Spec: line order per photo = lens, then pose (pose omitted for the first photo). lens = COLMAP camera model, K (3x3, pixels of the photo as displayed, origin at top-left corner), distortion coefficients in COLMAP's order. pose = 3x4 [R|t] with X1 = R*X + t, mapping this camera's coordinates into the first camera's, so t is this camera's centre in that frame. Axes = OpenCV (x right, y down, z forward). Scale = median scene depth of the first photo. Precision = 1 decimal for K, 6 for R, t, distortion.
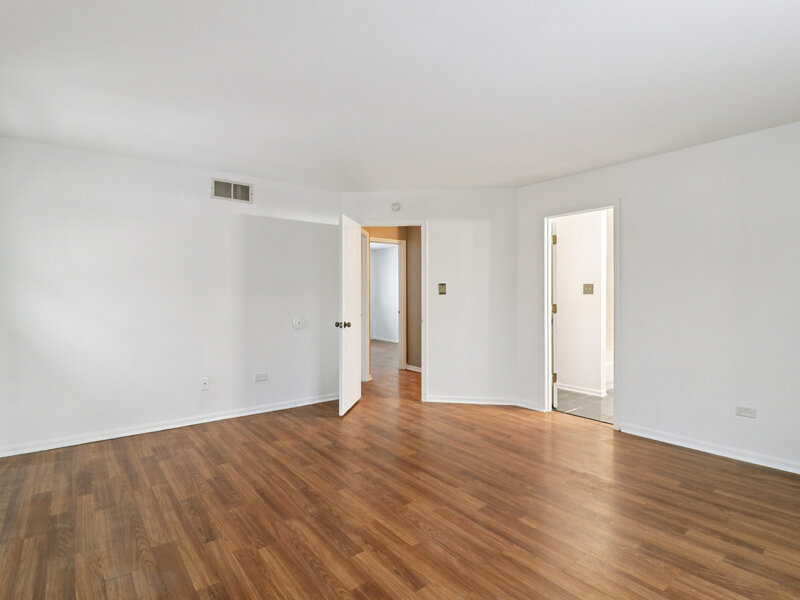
lens RADIAL K [[419.0, 0, 399.0], [0, 419.0, 300.3], [0, 0, 1]] dist [-0.006229, -0.007920]
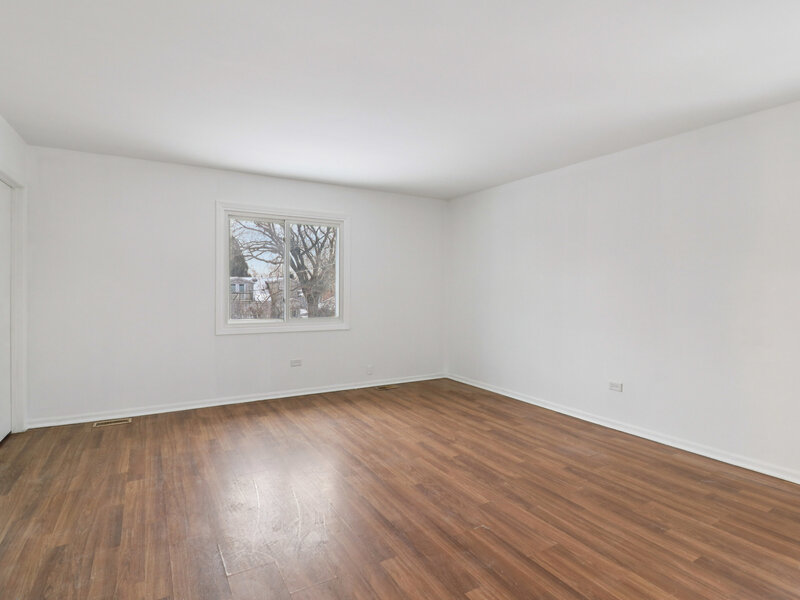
lens RADIAL K [[419.0, 0, 400.5], [0, 419.0, 299.2], [0, 0, 1]] dist [-0.006229, -0.007920]
pose [[-0.992129, -0.006146, 0.125067, -0.070608], [-0.000501, 0.998982, 0.045118, -0.032843], [-0.125217, 0.044701, -0.991122, 2.109239]]
